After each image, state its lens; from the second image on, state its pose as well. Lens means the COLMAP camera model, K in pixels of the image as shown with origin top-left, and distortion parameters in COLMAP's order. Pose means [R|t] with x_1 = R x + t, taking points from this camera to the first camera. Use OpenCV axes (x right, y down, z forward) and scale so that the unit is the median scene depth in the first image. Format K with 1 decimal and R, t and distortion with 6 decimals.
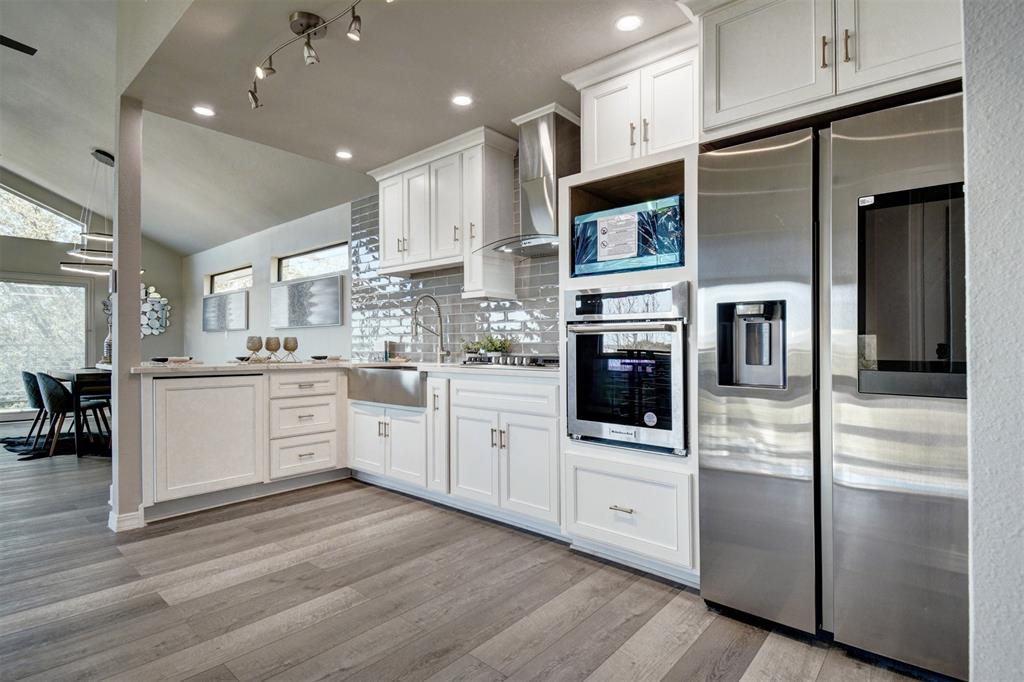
lens RADIAL K [[496.2, 0, 518.7], [0, 496.2, 346.3], [0, 0, 1]] dist [-0.001025, -0.000226]
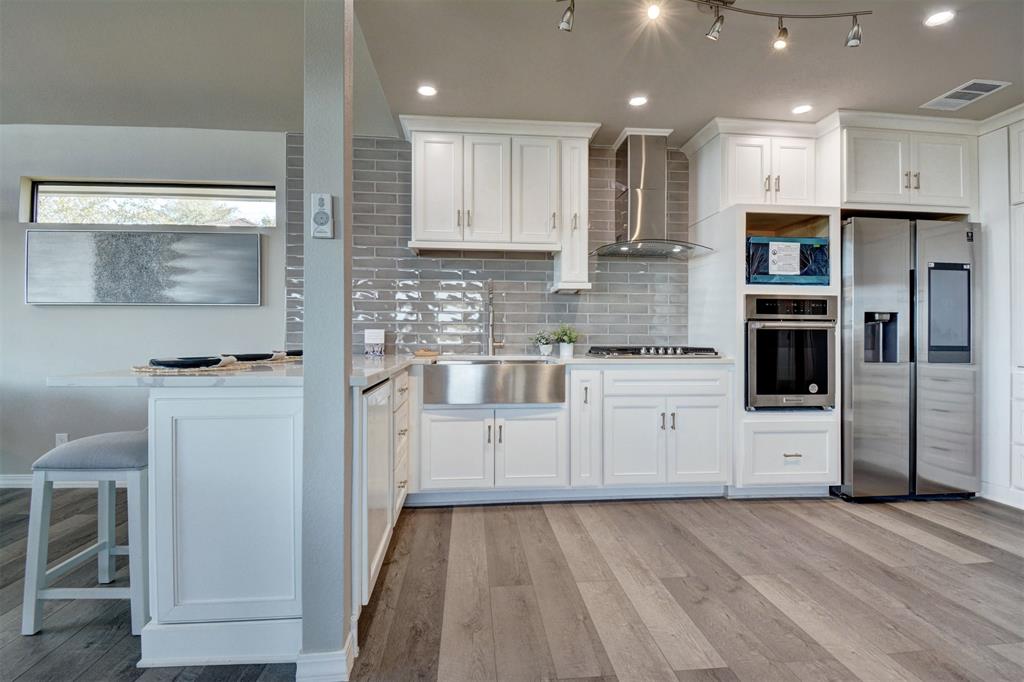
lens RADIAL K [[474.3, 0, 512.0], [0, 474.3, 341.0], [0, 0, 1]] dist [-0.008423, -0.000813]
pose [[0.703866, -0.000362, 0.710332, -1.220043], [-0.004106, 0.999981, 0.004578, 0.004455], [-0.710321, -0.006139, 0.703852, 0.594411]]
